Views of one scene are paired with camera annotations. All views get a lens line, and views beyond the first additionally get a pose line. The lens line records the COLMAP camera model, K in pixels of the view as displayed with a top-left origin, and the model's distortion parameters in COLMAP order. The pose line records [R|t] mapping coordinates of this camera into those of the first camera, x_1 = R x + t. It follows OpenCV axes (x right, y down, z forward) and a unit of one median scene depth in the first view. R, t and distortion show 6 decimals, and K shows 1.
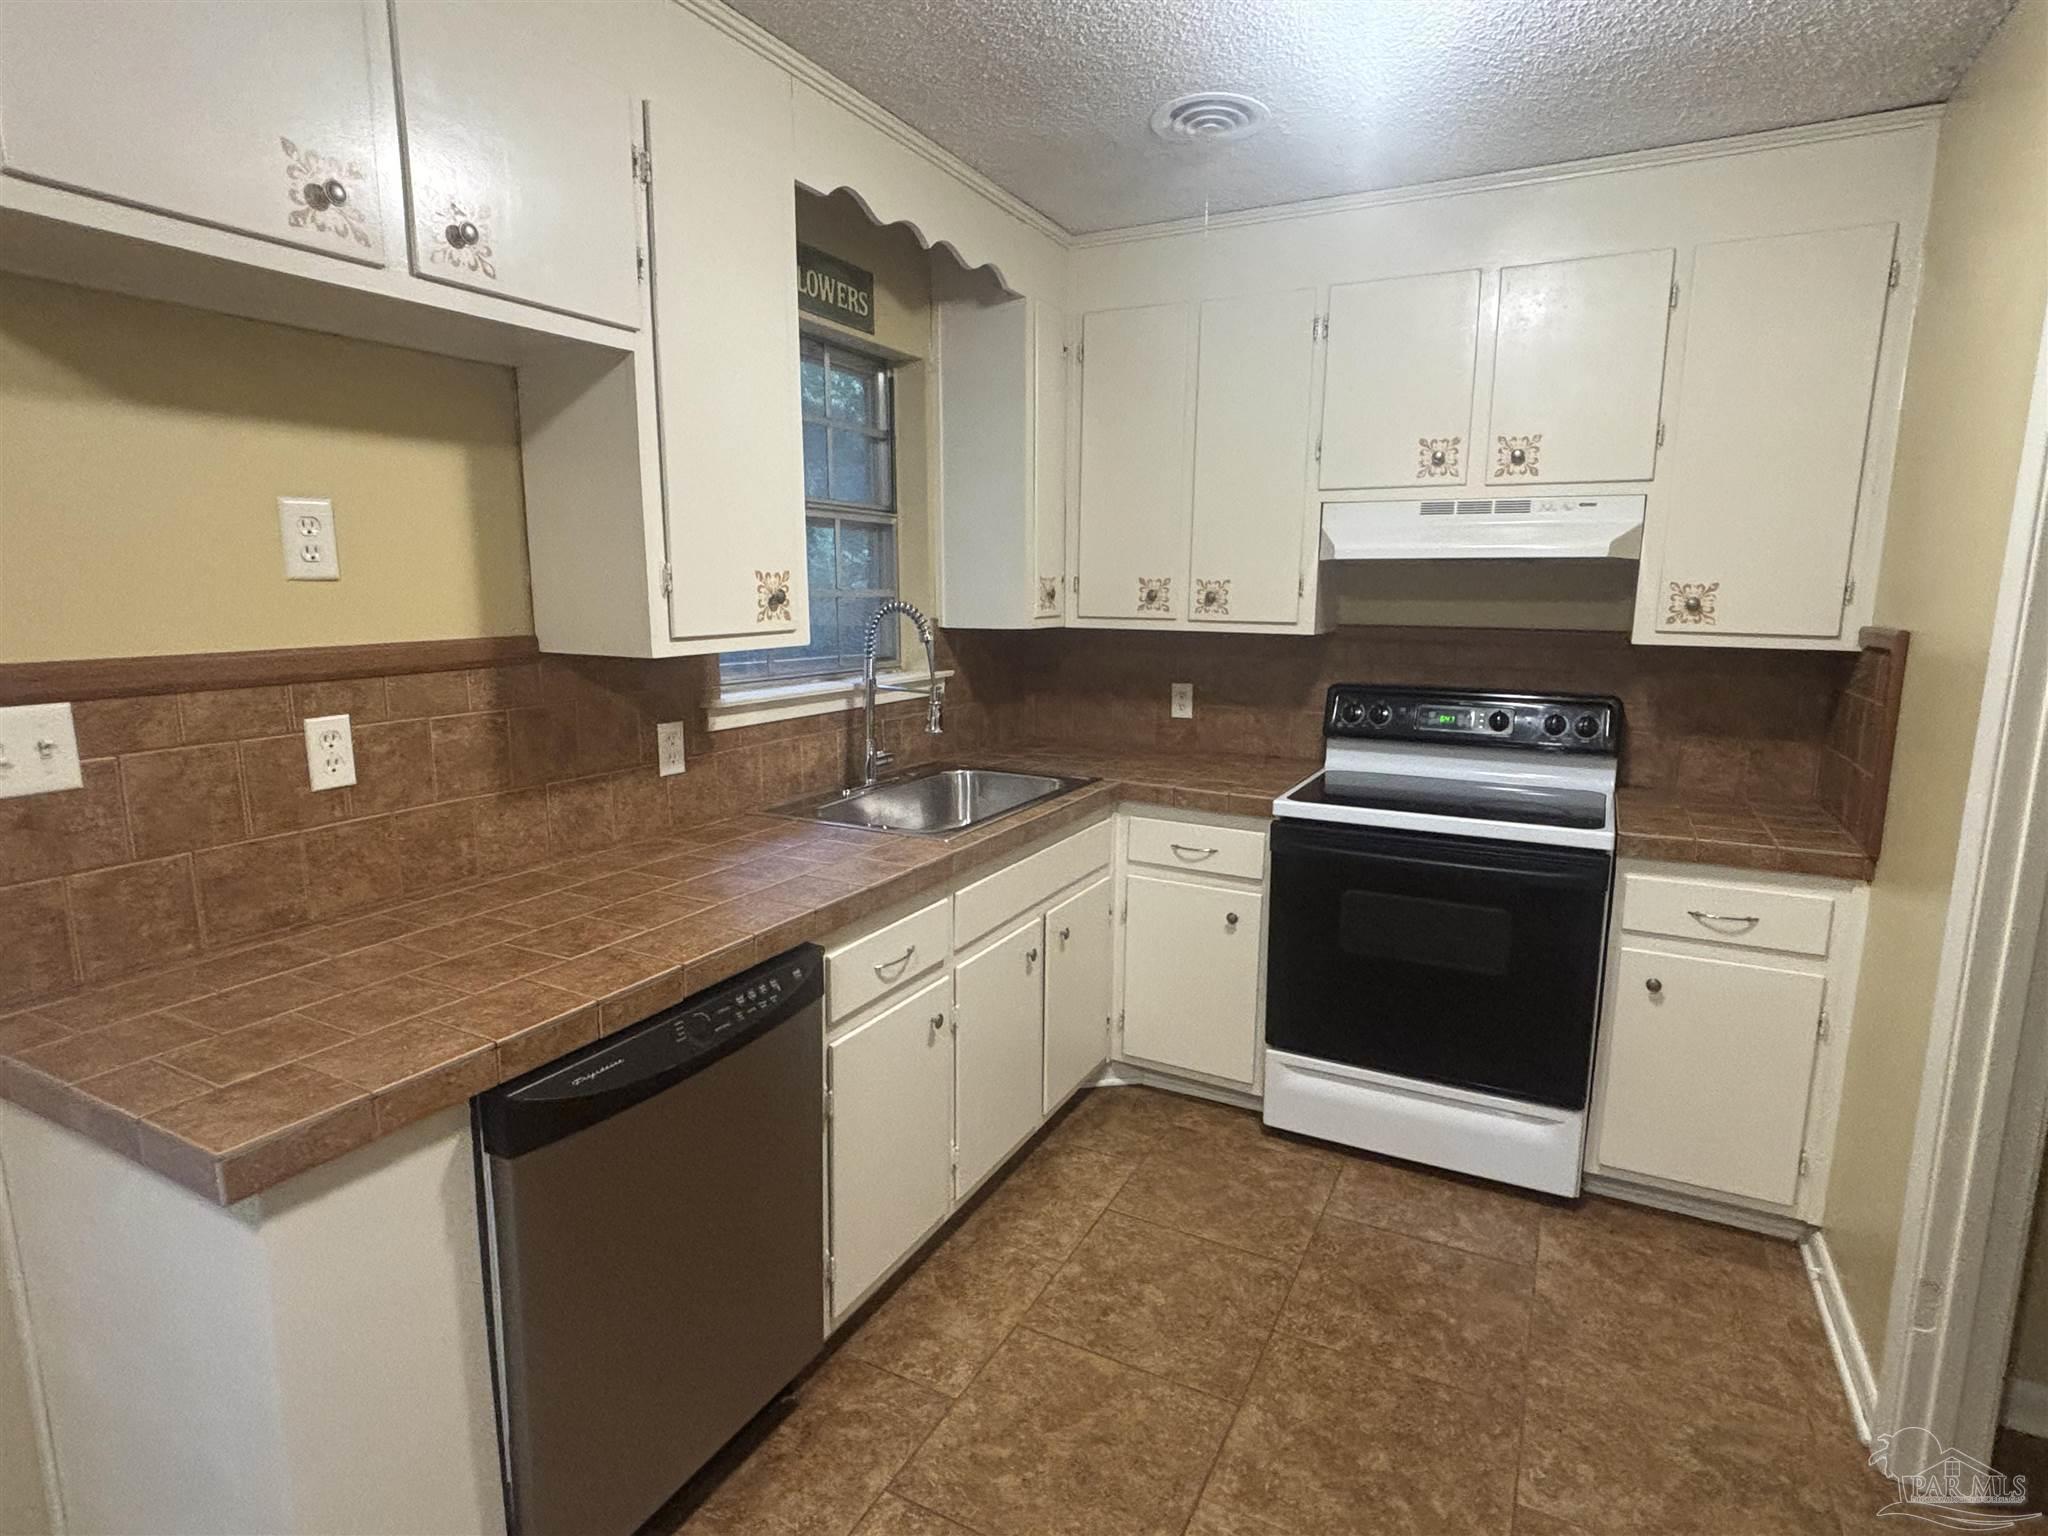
lens RADIAL K [[1083.5, 0, 1024.0], [0, 1083.5, 768.0], [0, 0, 1]] dist [0.050174, -0.054598]
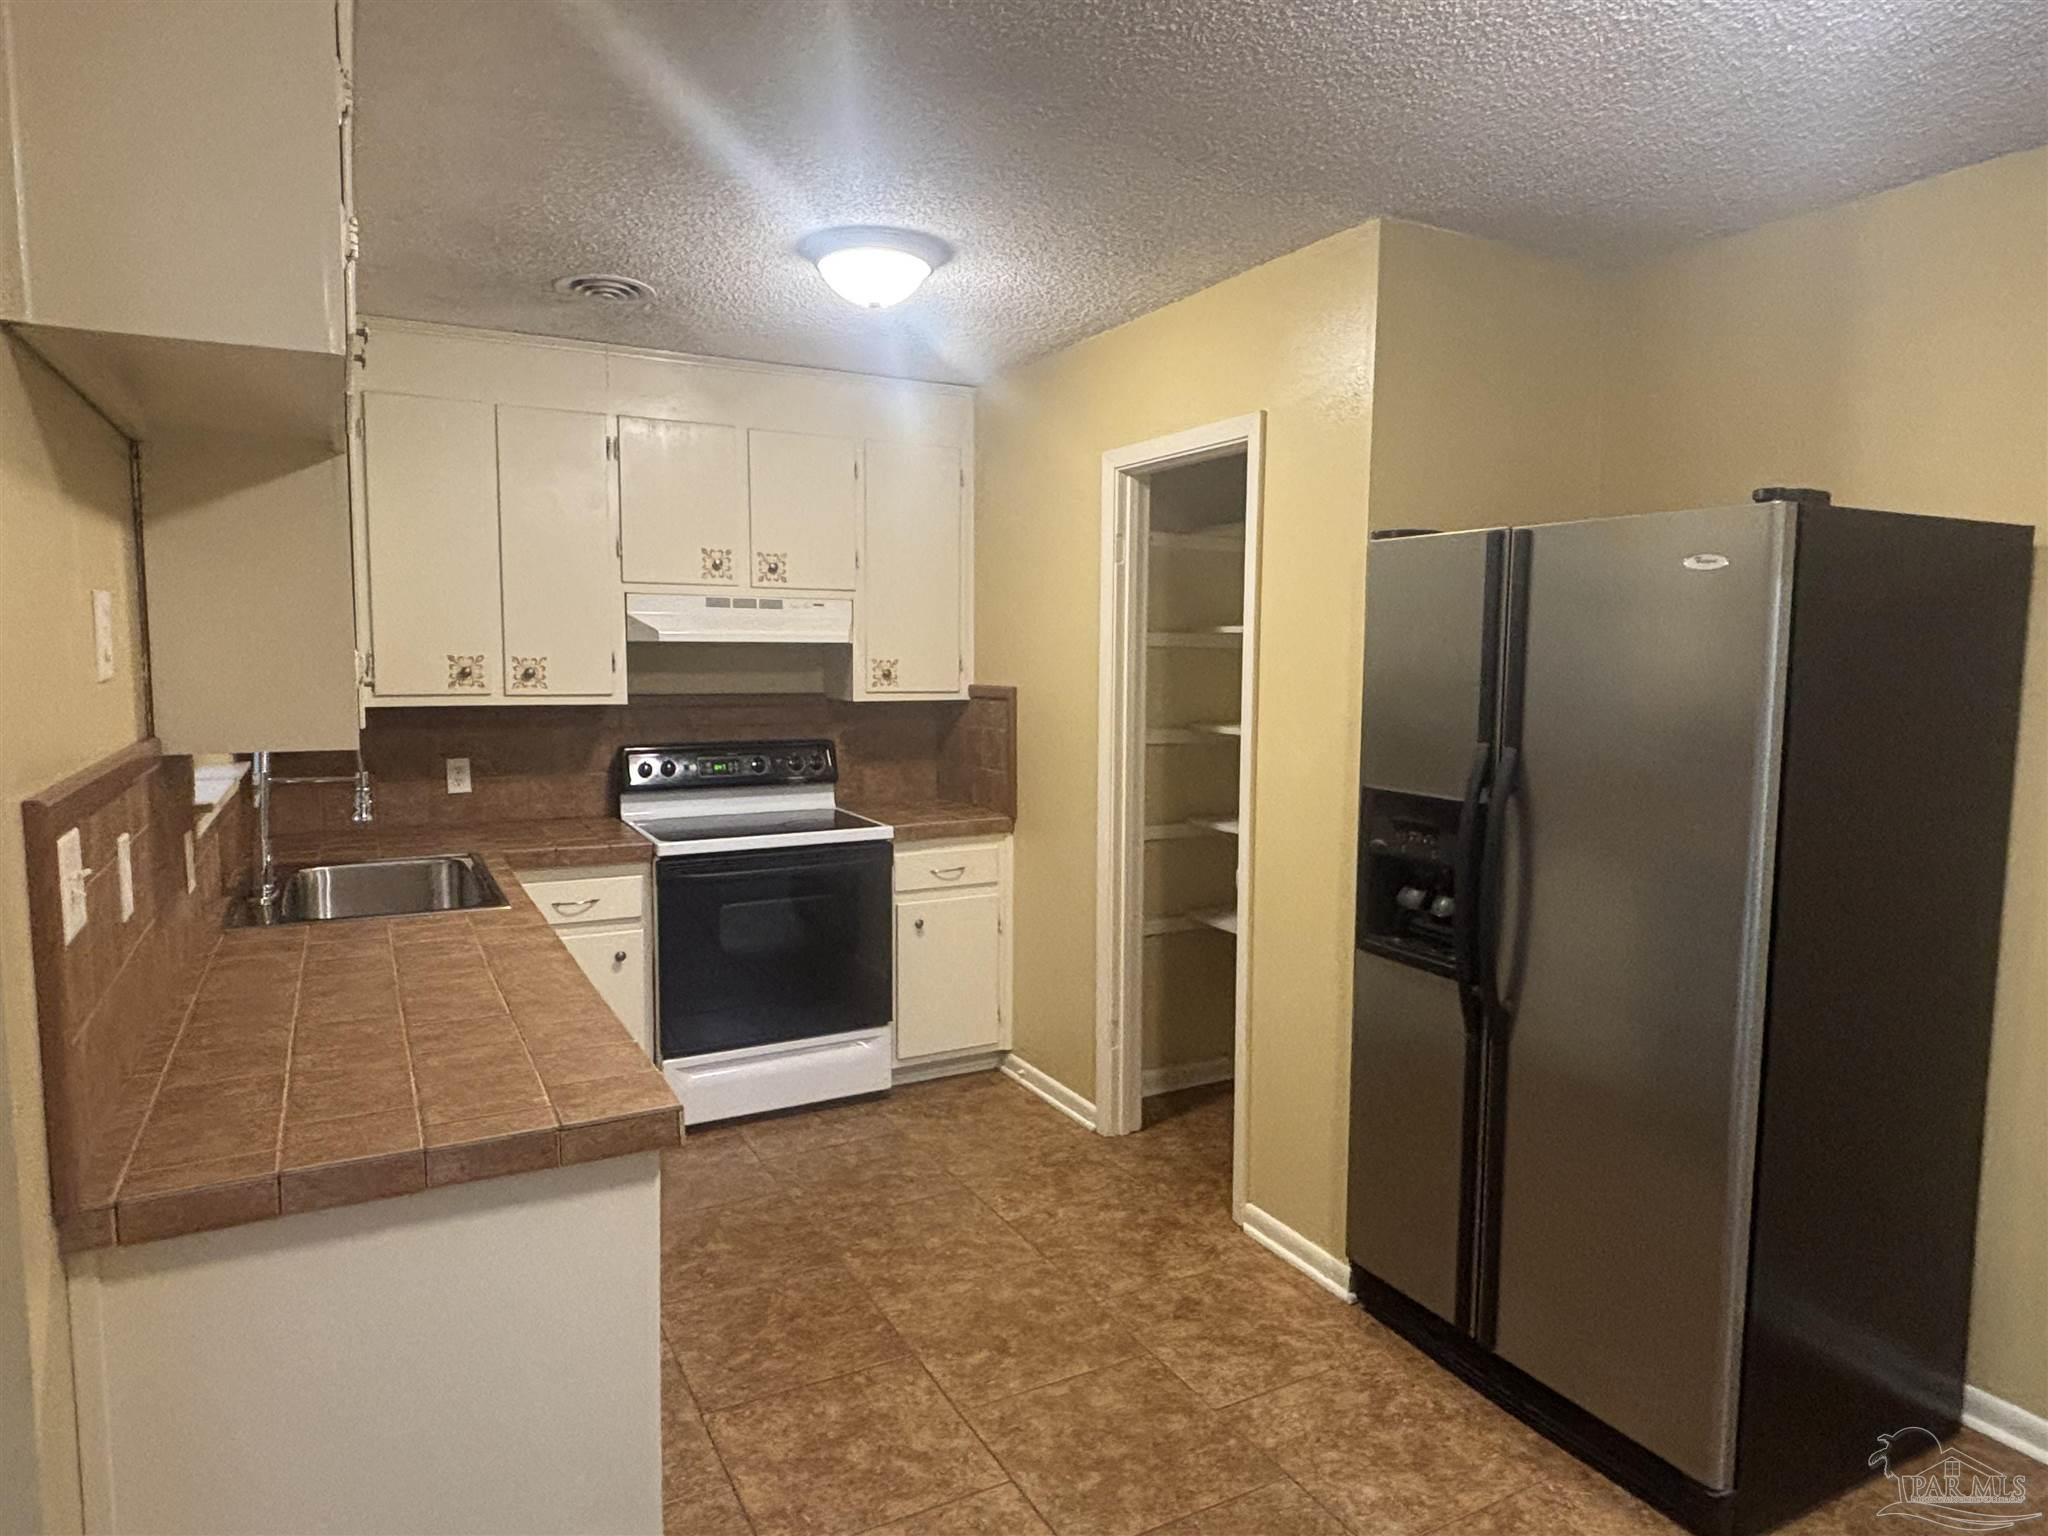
lens RADIAL K [[1306.6, 0, 1024.5], [0, 1306.6, 747.2], [0, 0, 1]] dist [-0.009659, -0.004545]
pose [[0.538498, -0.066774, 0.839977, -0.838712], [0.140191, 0.990061, -0.011169, -0.002350], [-0.830883, 0.123772, 0.542507, -0.125480]]
